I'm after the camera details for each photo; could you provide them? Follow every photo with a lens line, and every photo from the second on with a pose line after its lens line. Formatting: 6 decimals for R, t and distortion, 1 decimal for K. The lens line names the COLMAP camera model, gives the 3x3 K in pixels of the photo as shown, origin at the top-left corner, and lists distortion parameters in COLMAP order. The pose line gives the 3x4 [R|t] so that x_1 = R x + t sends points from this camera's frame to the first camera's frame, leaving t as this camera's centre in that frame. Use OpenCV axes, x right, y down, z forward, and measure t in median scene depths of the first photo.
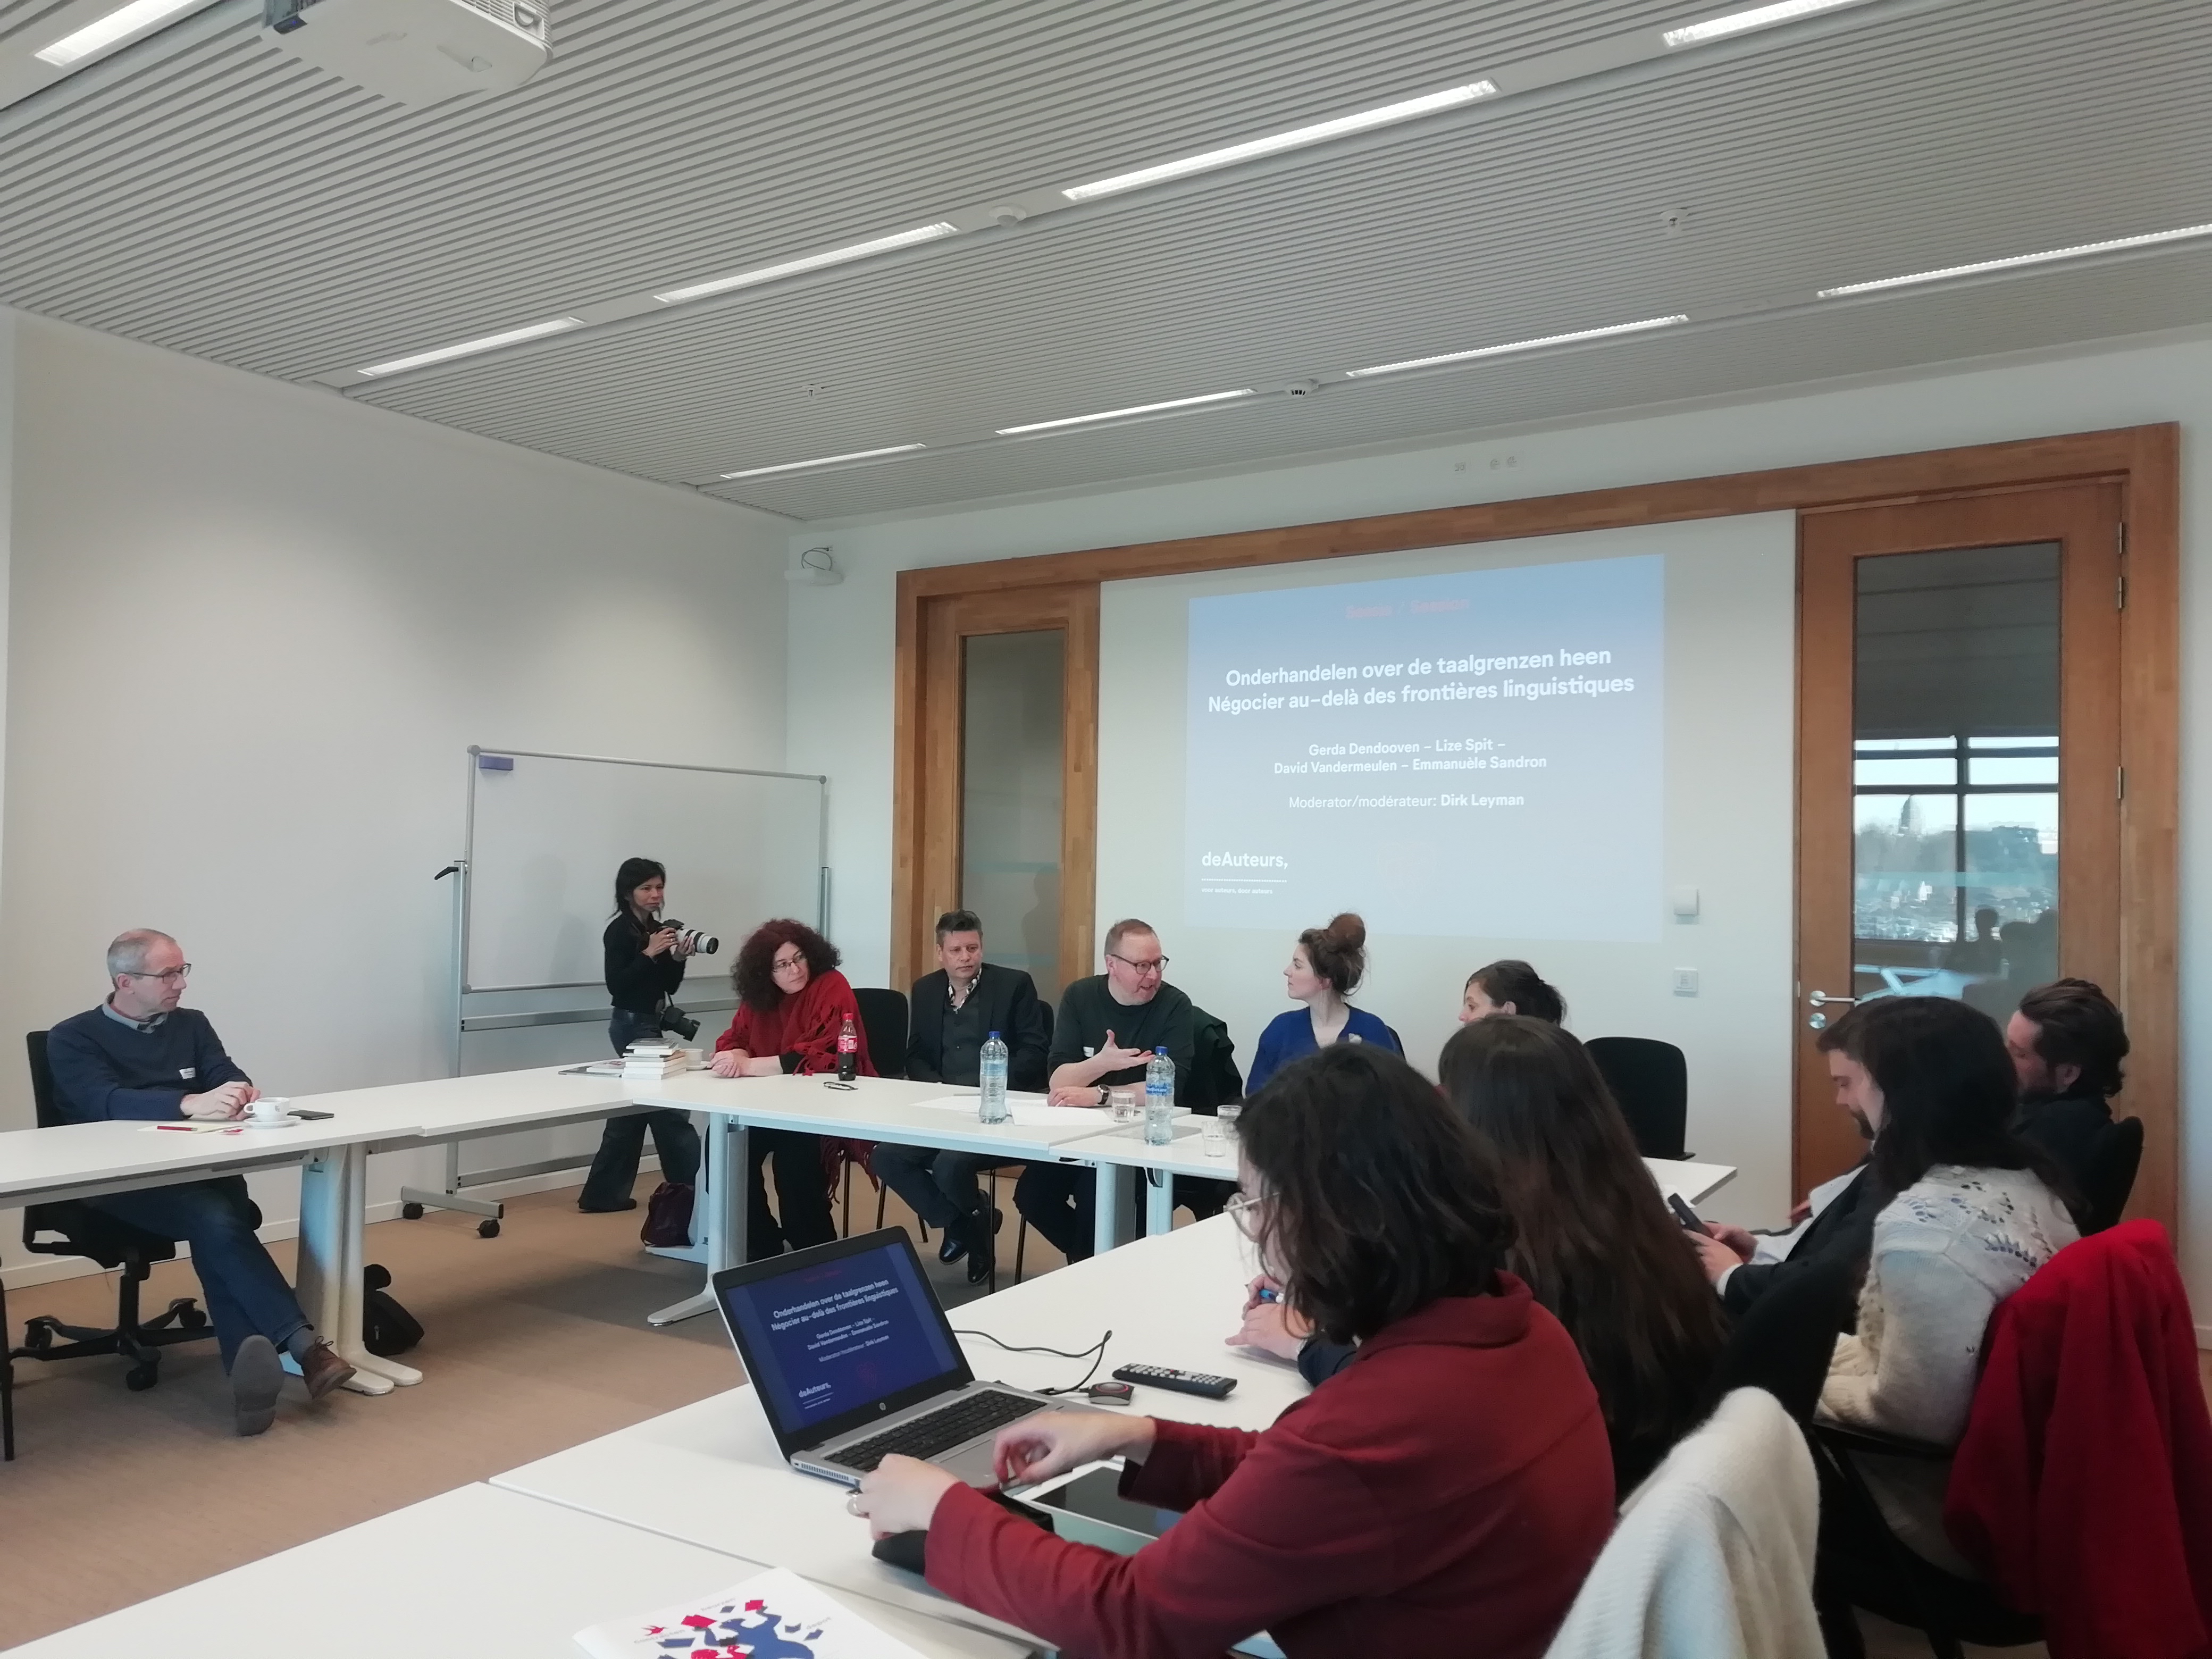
lens RADIAL K [[1650.8, 0, 1116.6], [0, 1650.8, 850.3], [0, 0, 1]] dist [0.054535, -0.068497]
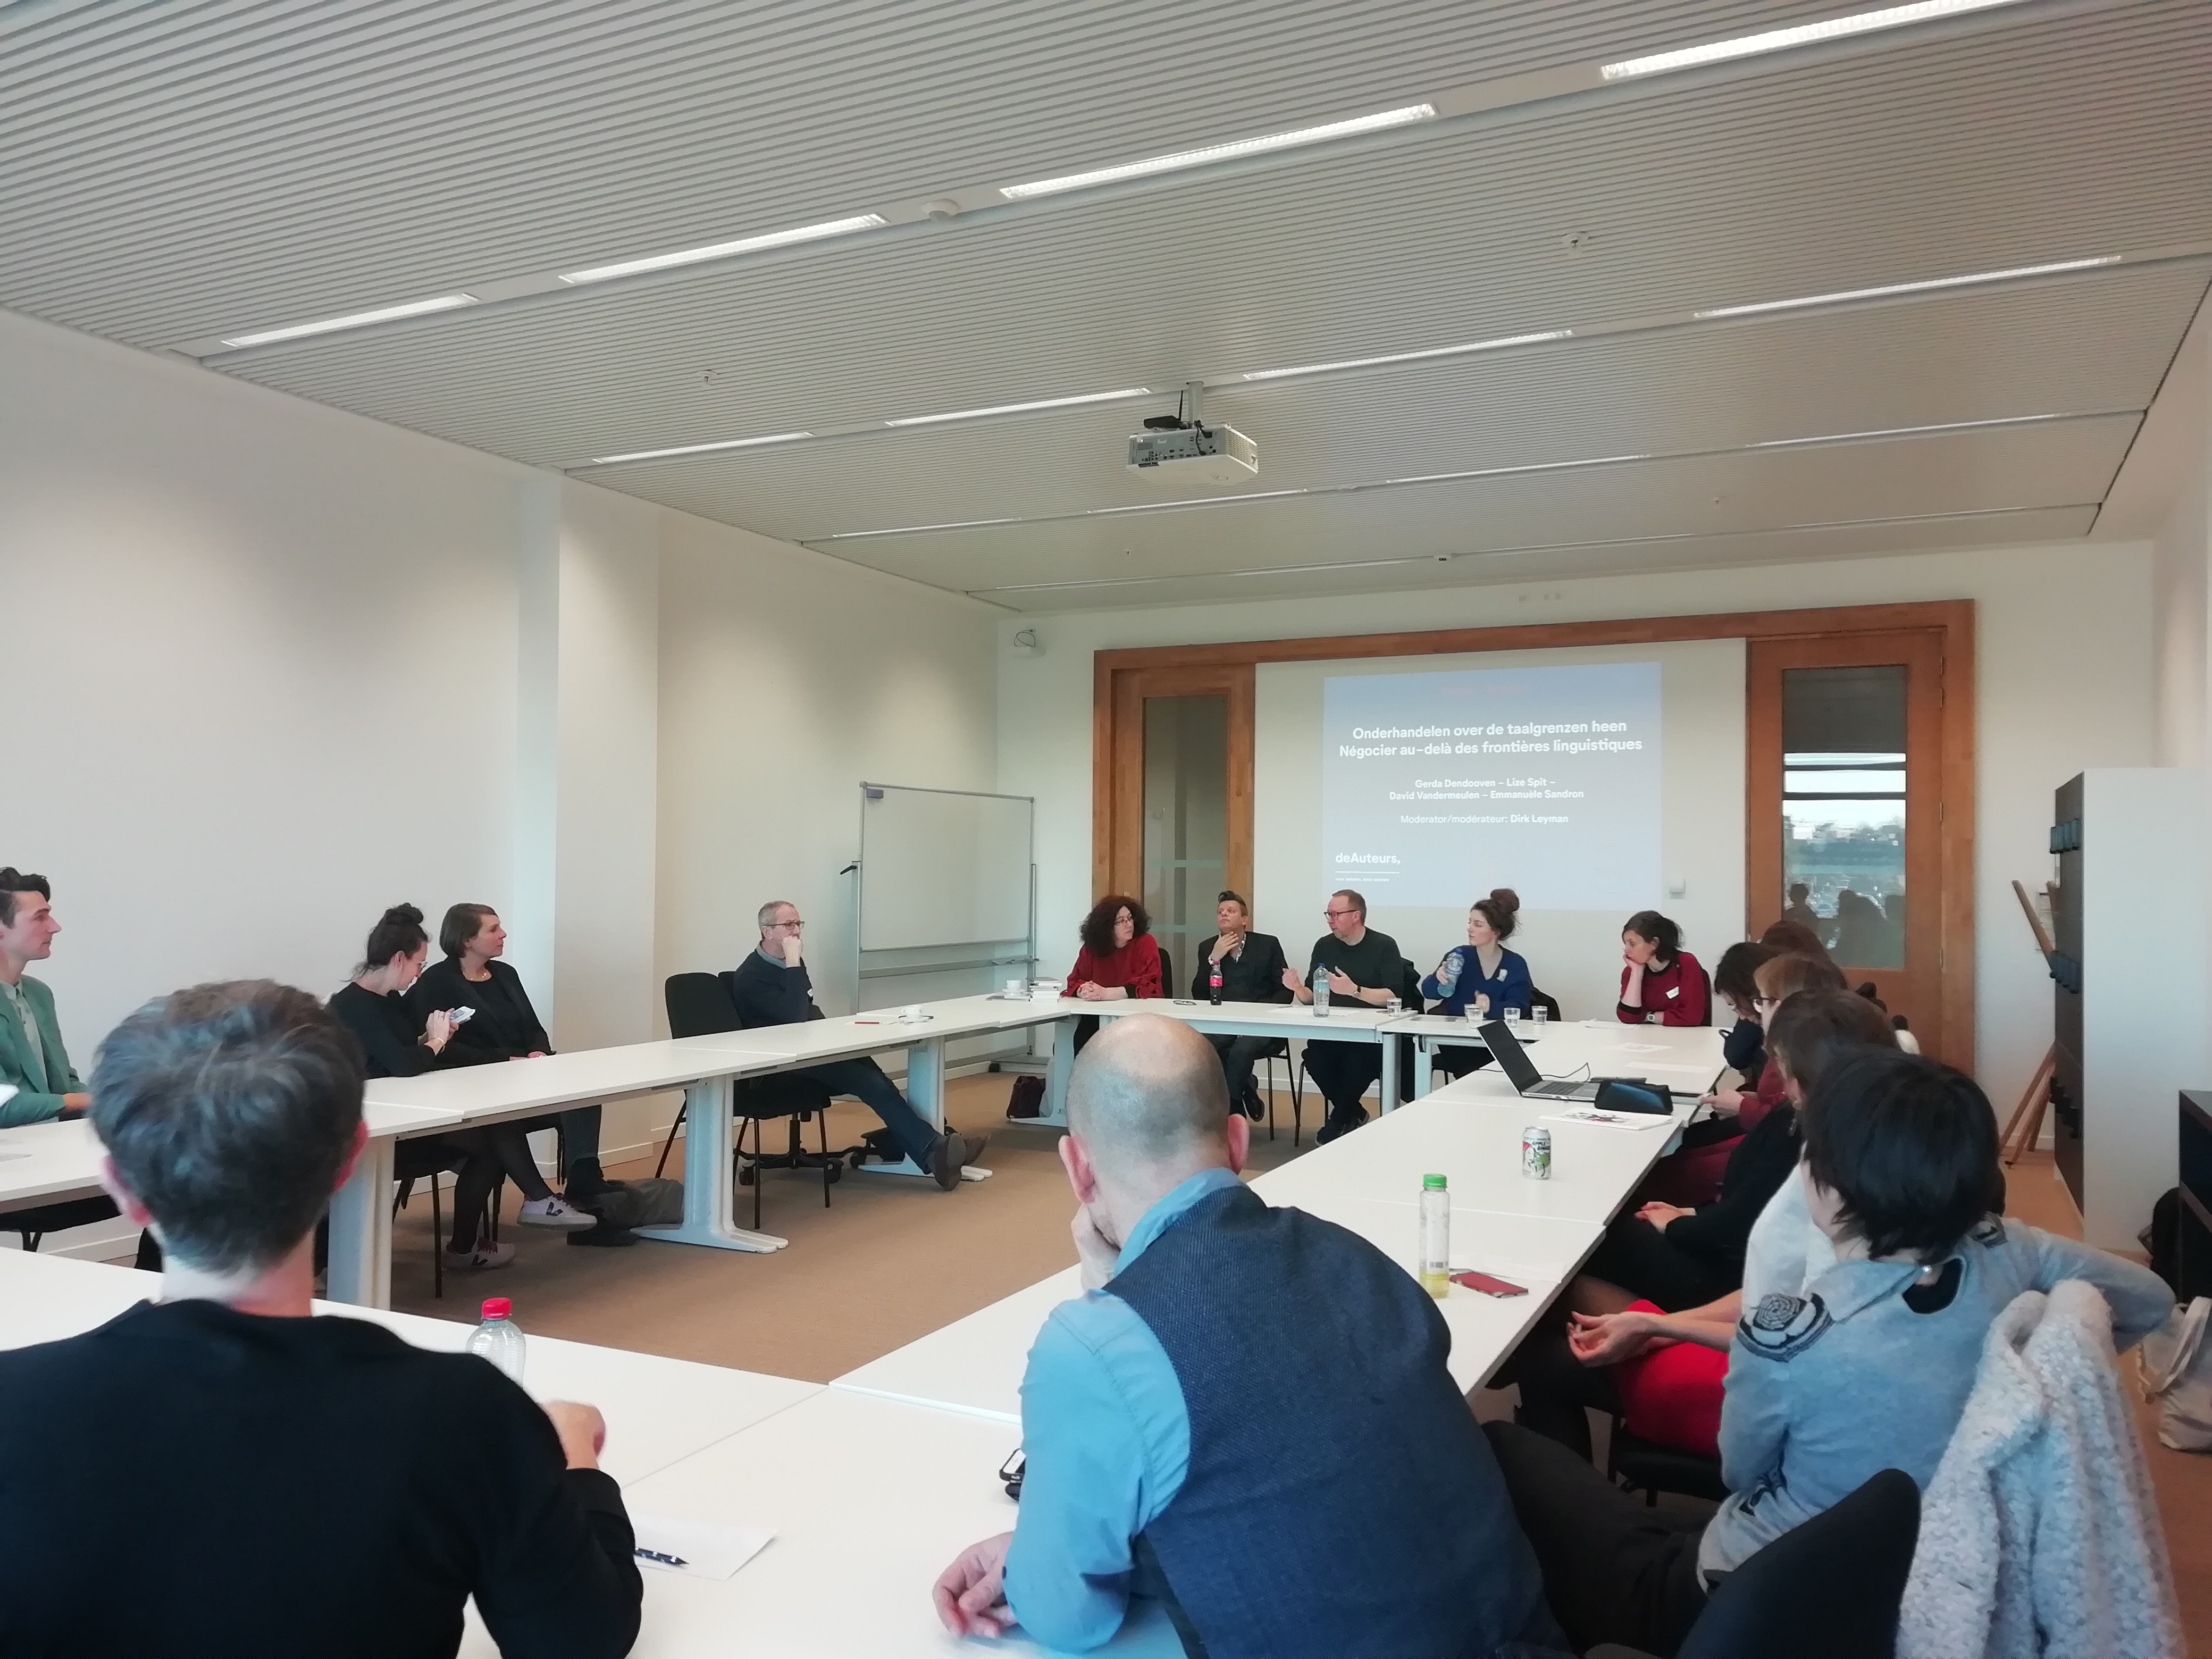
lens RADIAL K [[1650.8, 0, 1116.7], [0, 1650.8, 839.5], [0, 0, 1]] dist [0.054535, -0.068497]
pose [[0.991305, -0.000551, 0.131580, -0.363220], [0.001358, 0.999981, -0.006045, -0.002546], [-0.131574, 0.006171, 0.991287, -0.453977]]
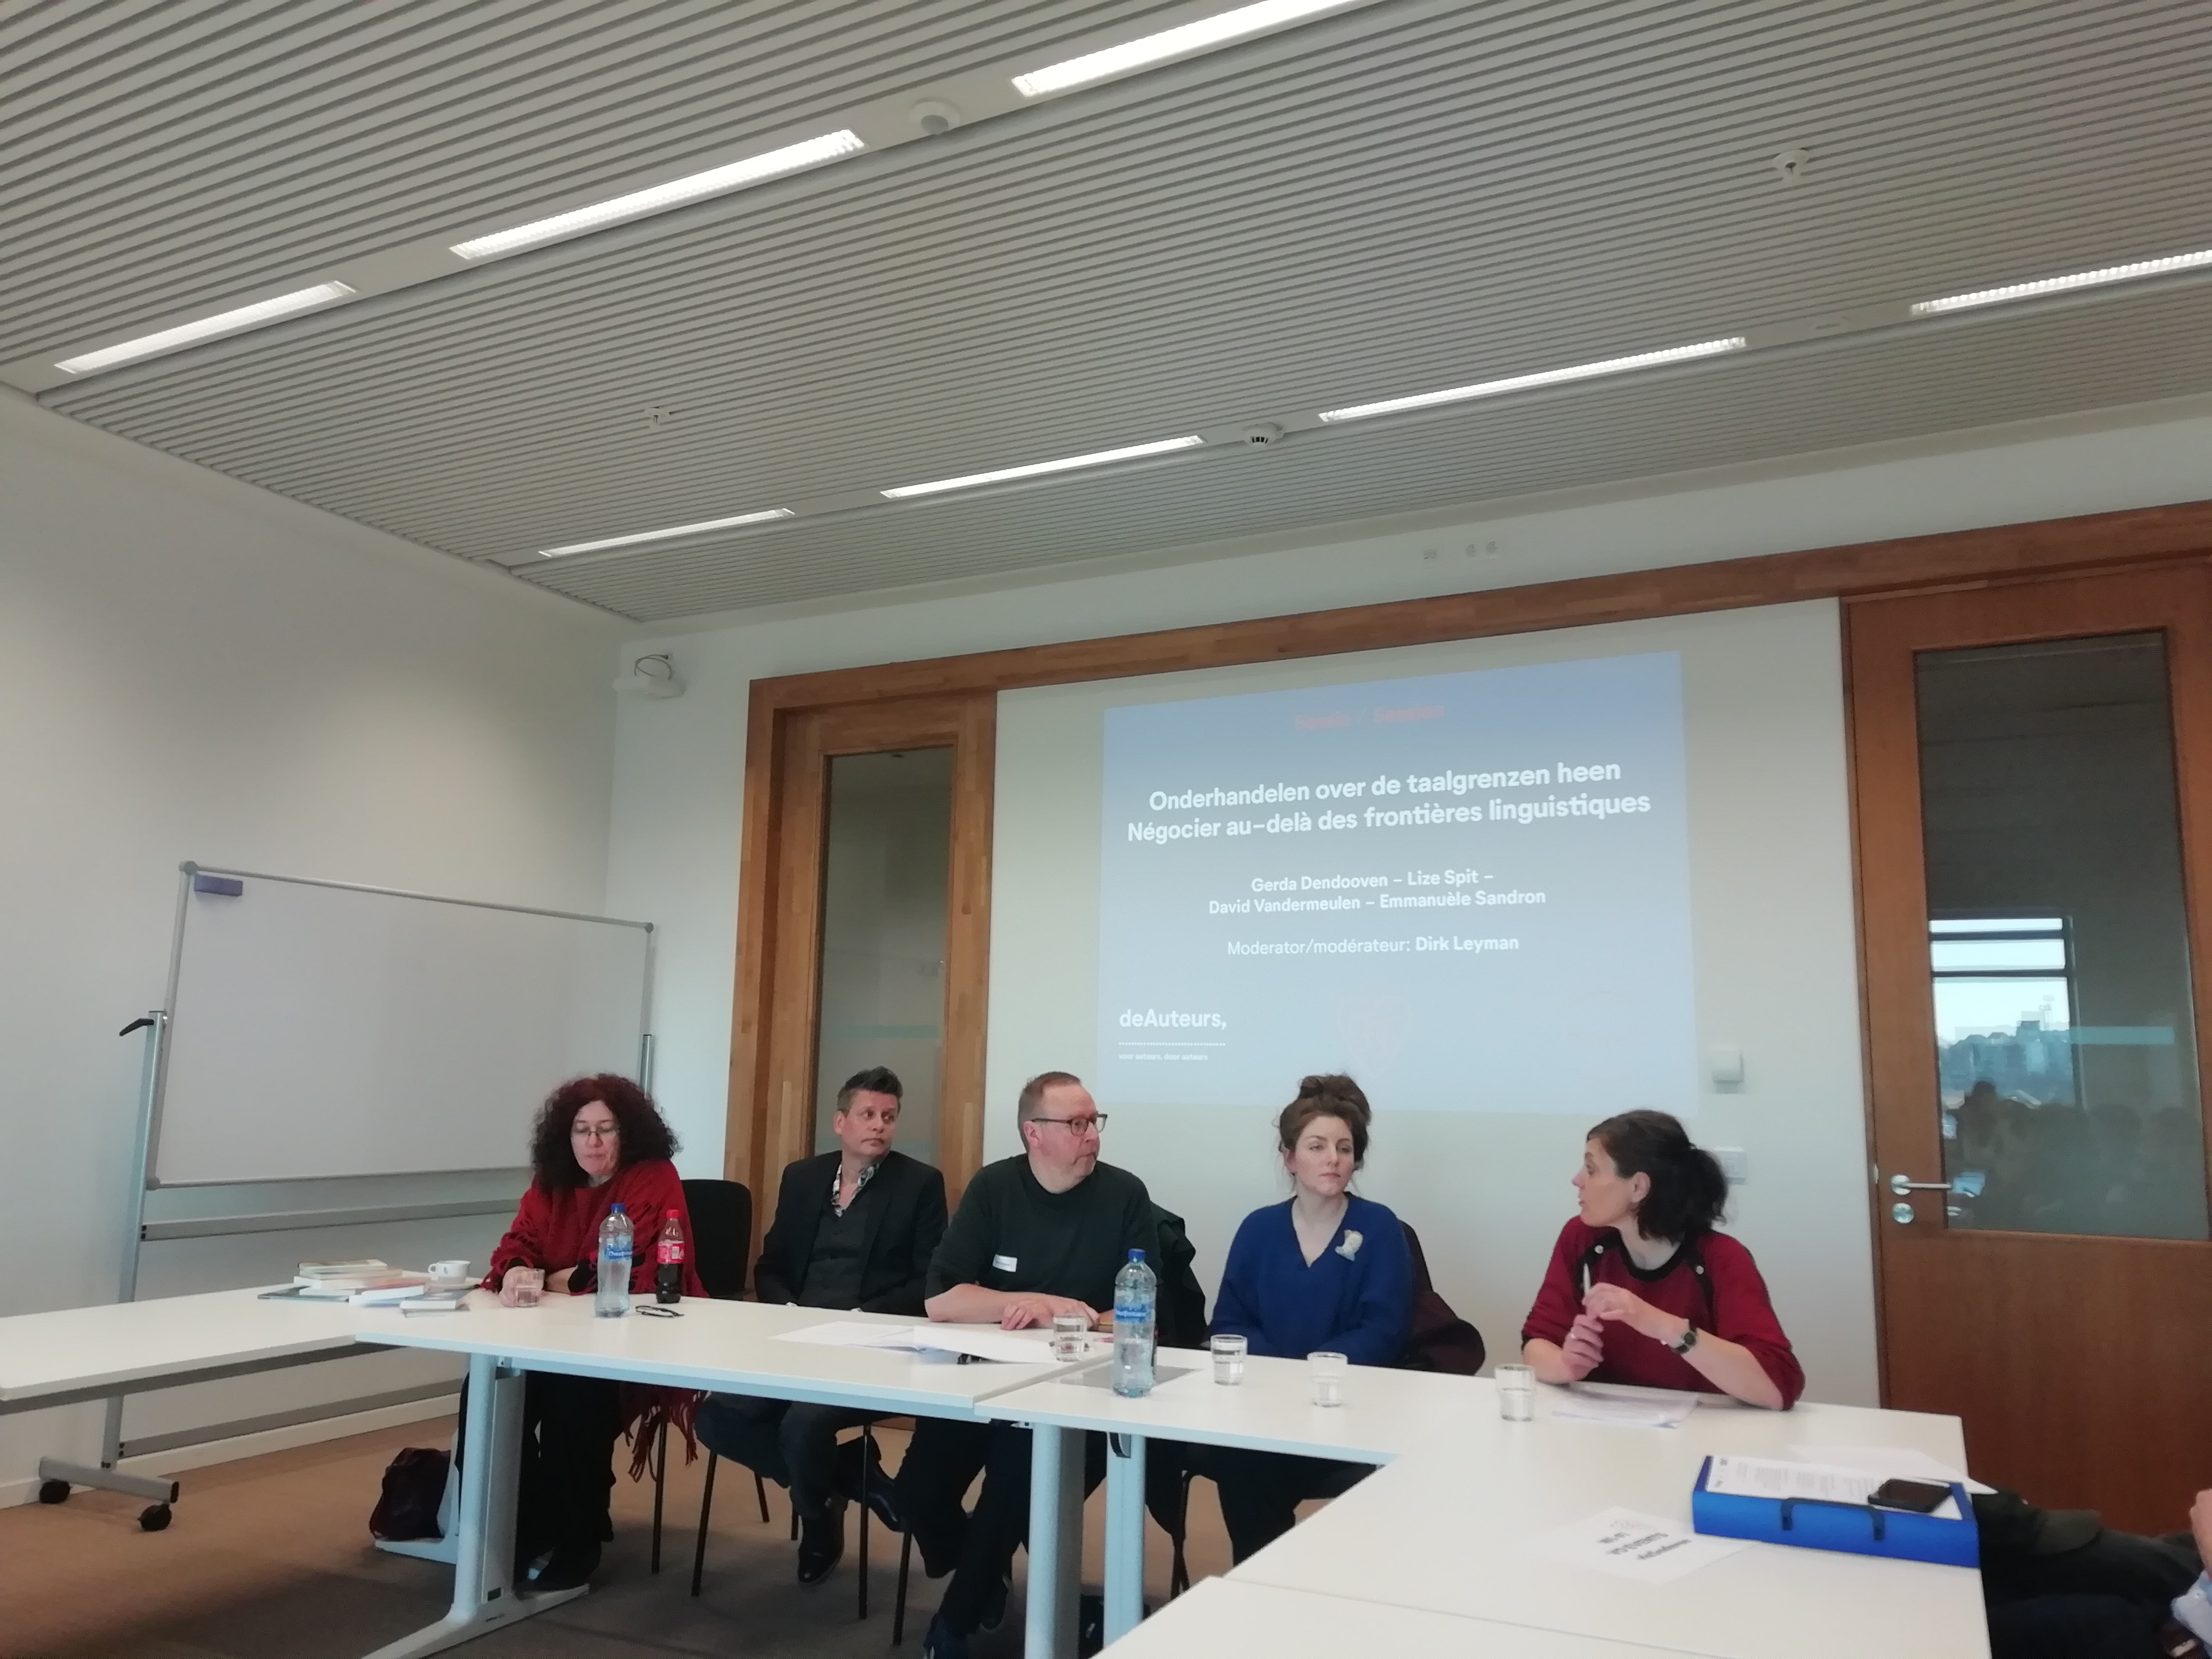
lens RADIAL K [[1650.8, 0, 1113.9], [0, 1650.8, 841.0], [0, 0, 1]] dist [0.054535, -0.068497]
pose [[0.995180, 0.016134, 0.096728, -0.035192], [-0.003626, 0.991752, -0.128120, 0.025393], [-0.097998, 0.127152, 0.987030, 0.195816]]
